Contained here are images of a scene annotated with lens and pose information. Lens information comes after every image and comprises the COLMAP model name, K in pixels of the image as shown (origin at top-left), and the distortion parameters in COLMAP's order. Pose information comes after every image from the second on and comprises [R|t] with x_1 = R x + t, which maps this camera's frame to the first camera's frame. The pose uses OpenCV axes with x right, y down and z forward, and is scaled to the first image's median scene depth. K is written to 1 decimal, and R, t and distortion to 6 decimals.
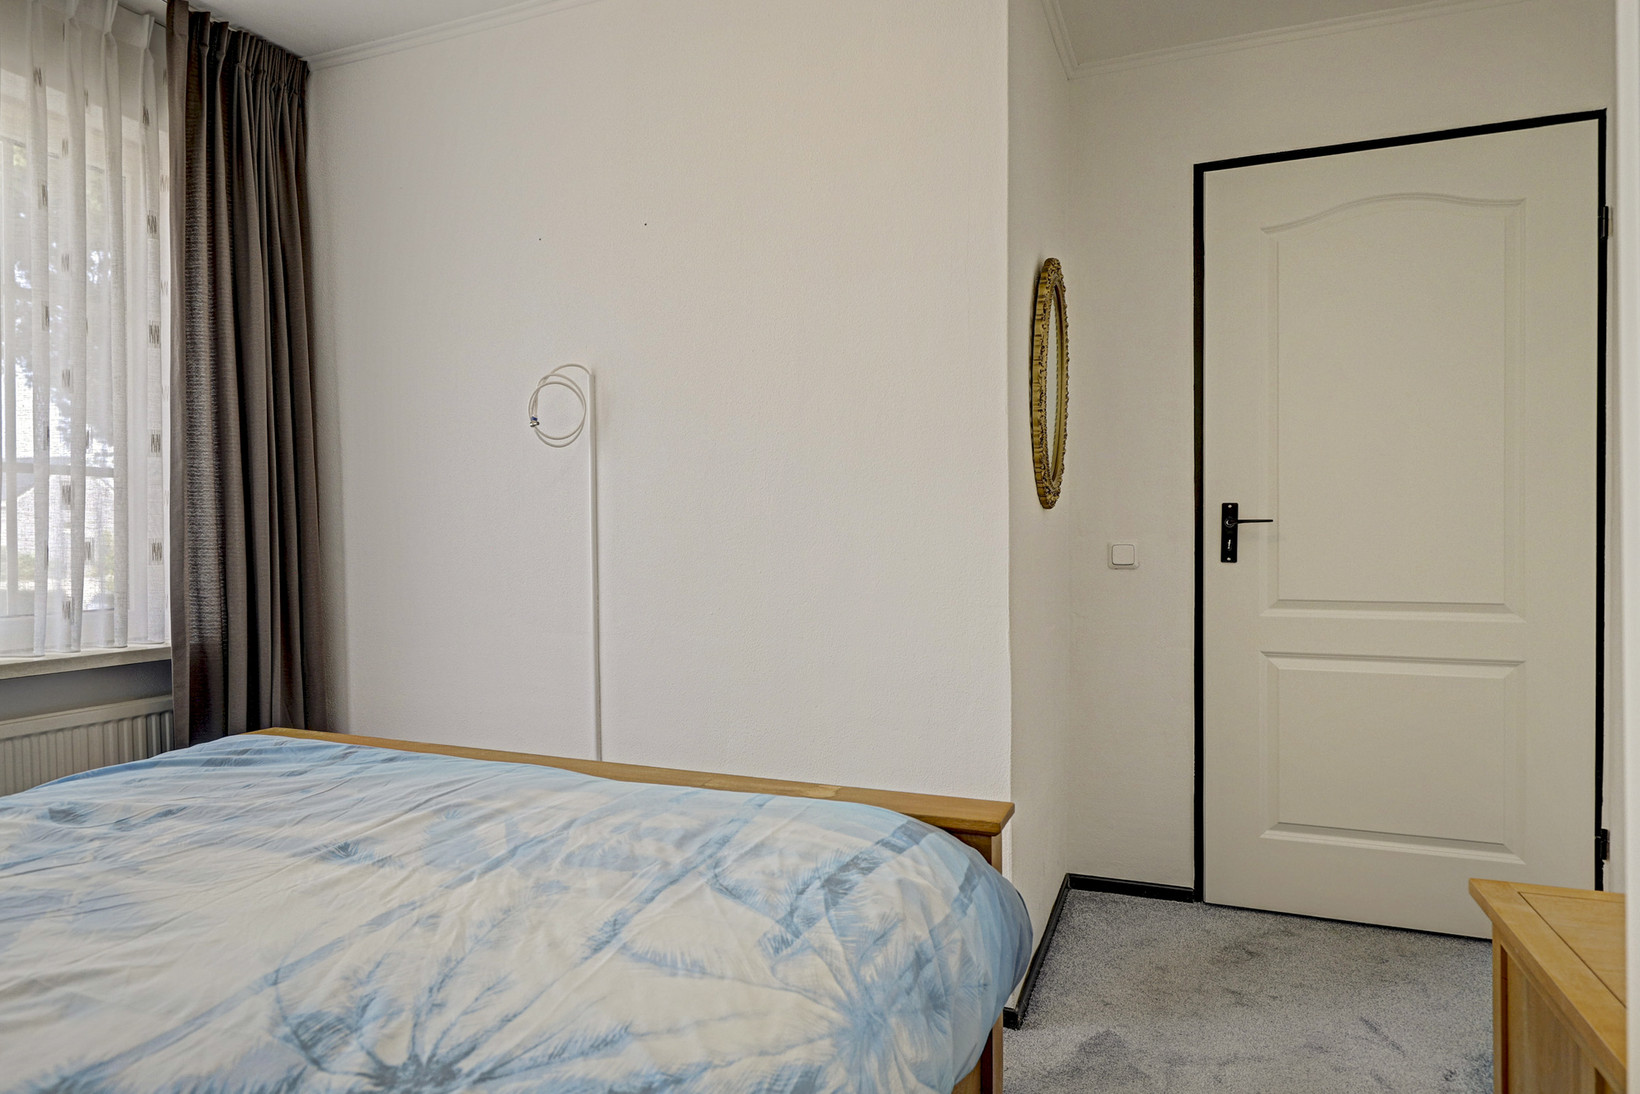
lens RADIAL K [[965.7, 0, 820.0], [0, 965.7, 547.0], [0, 0, 1]] dist [0.005483, 0.000830]
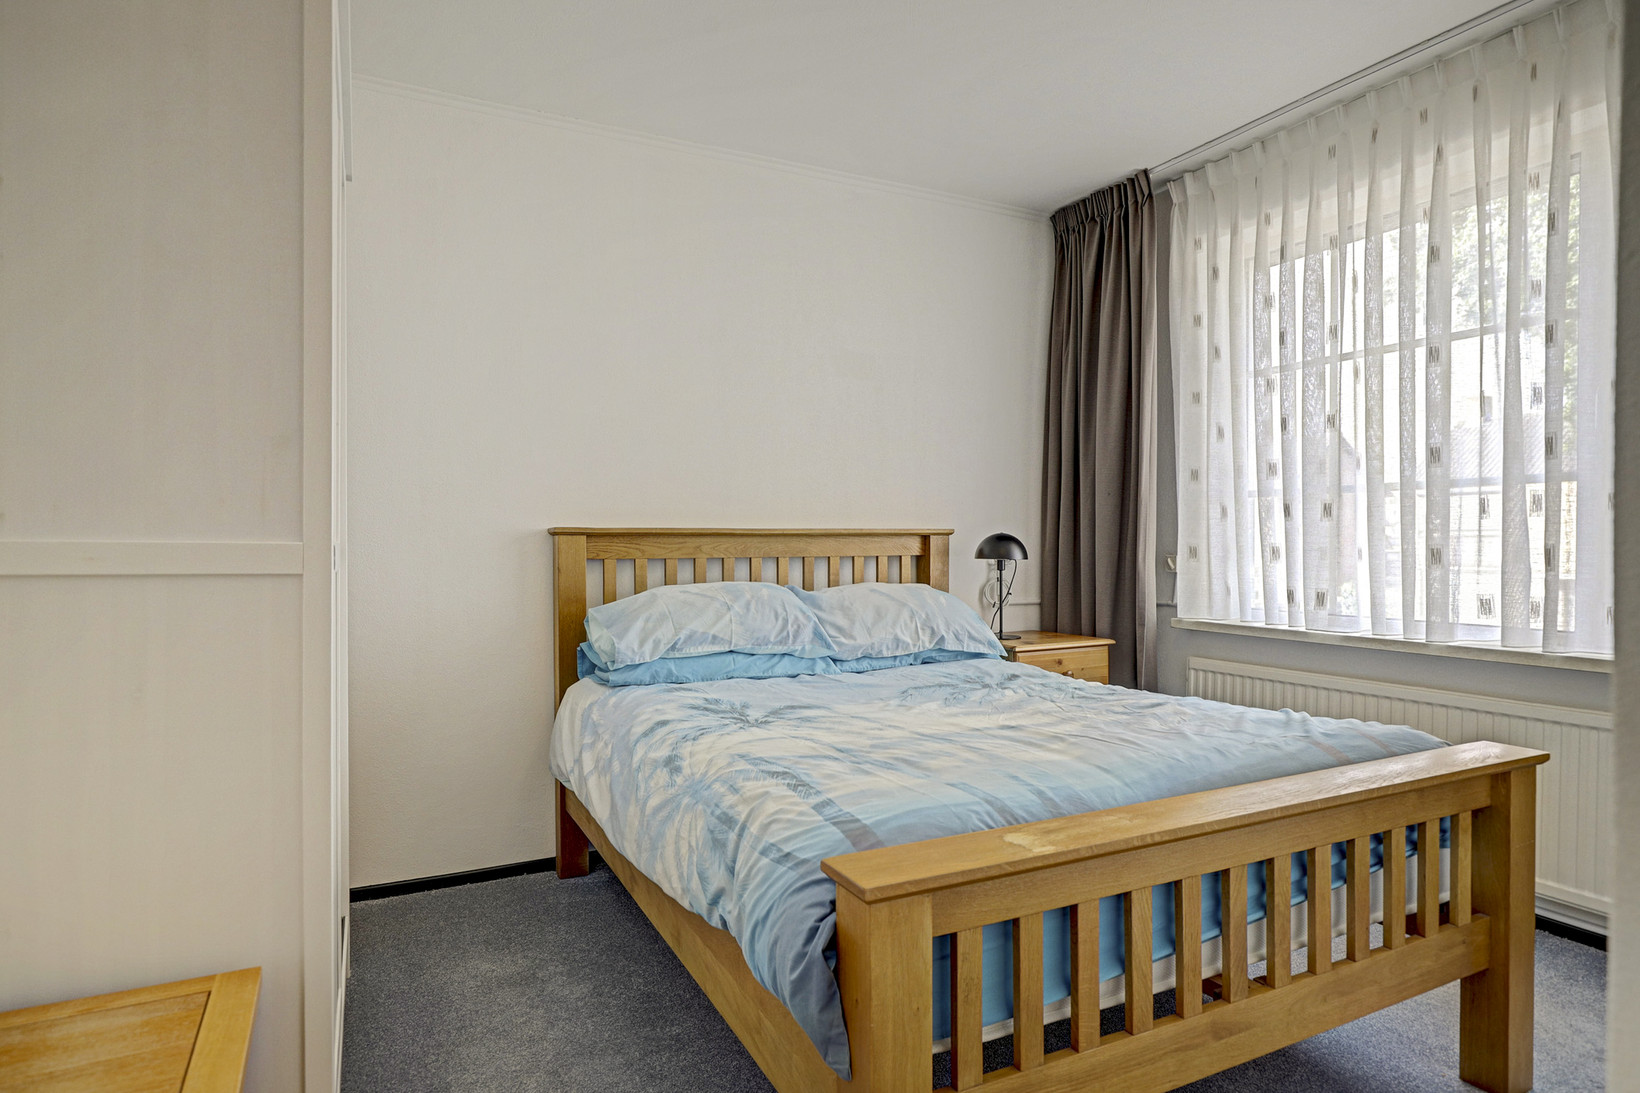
lens RADIAL K [[941.7, 0, 846.4], [0, 941.7, 527.4], [0, 0, 1]] dist [-0.001017, -0.000304]
pose [[-0.641304, -0.010918, -0.767209, 1.003582], [-0.010742, 0.999929, -0.005250, -0.040903], [0.767211, 0.004874, -0.641376, 1.830880]]
